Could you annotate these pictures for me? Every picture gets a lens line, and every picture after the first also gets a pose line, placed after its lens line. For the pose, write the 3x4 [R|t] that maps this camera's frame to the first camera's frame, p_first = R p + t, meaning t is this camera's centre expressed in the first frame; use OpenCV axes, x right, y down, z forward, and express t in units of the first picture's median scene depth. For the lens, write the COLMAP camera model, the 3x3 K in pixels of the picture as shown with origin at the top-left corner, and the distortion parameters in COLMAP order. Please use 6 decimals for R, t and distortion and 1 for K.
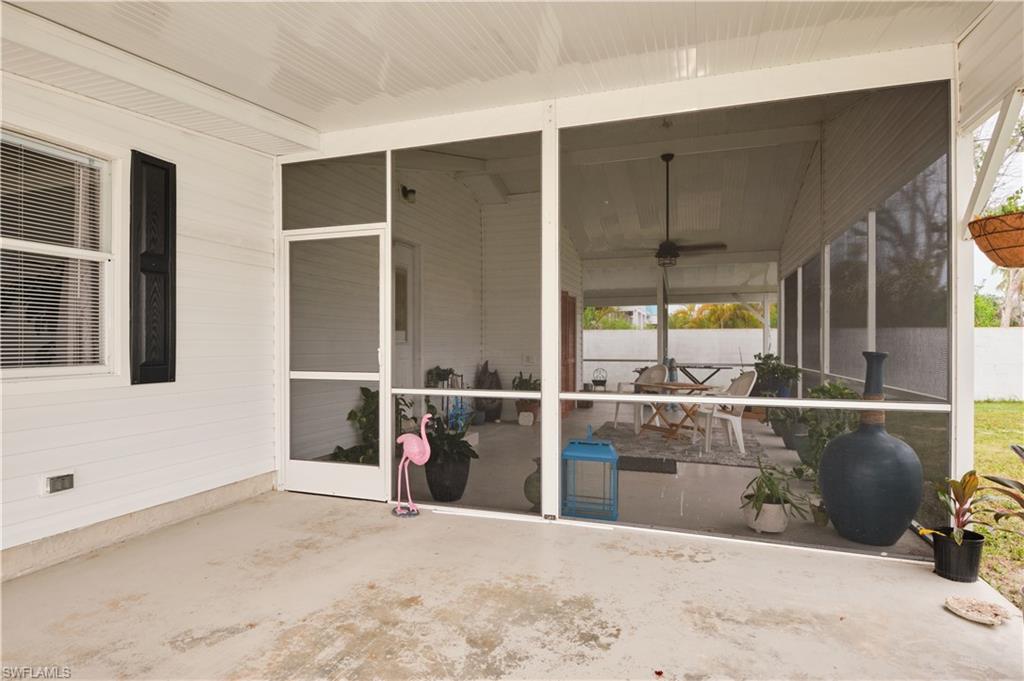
lens RADIAL K [[580.3, 0, 511.1], [0, 580.3, 340.6], [0, 0, 1]] dist [-0.003146, -0.000212]
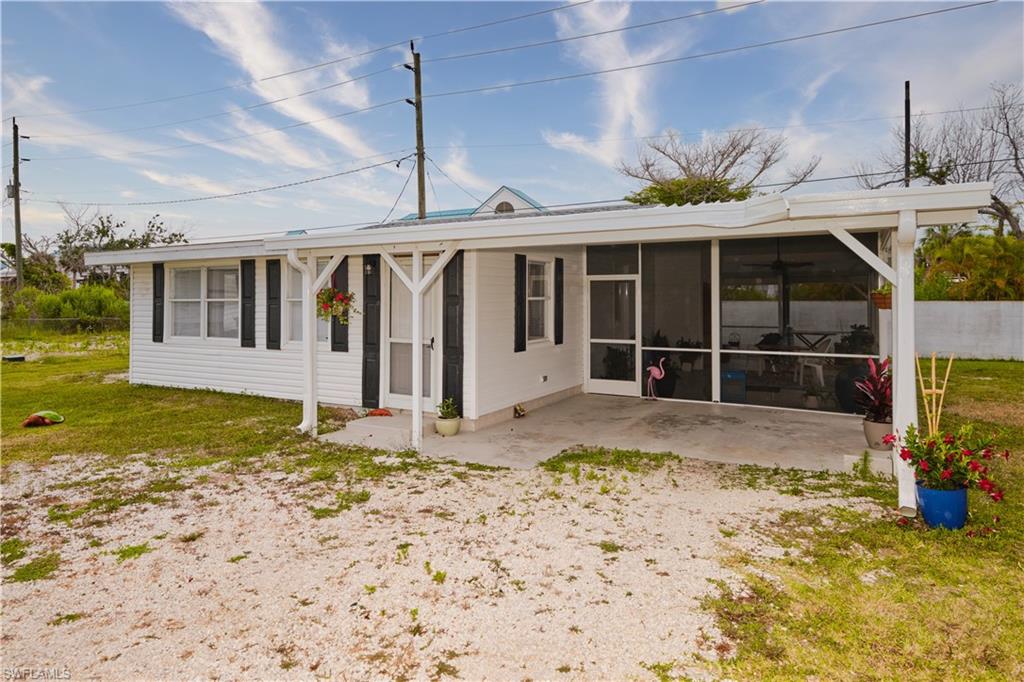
lens RADIAL K [[623.6, 0, 512.8], [0, 623.6, 292.3], [0, 0, 1]] dist [0.002259, 0.000027]
pose [[0.982915, -0.006385, -0.183949, -0.235758], [0.005220, 0.999963, -0.006816, -0.111859], [0.183986, 0.005739, 0.982912, -1.415082]]
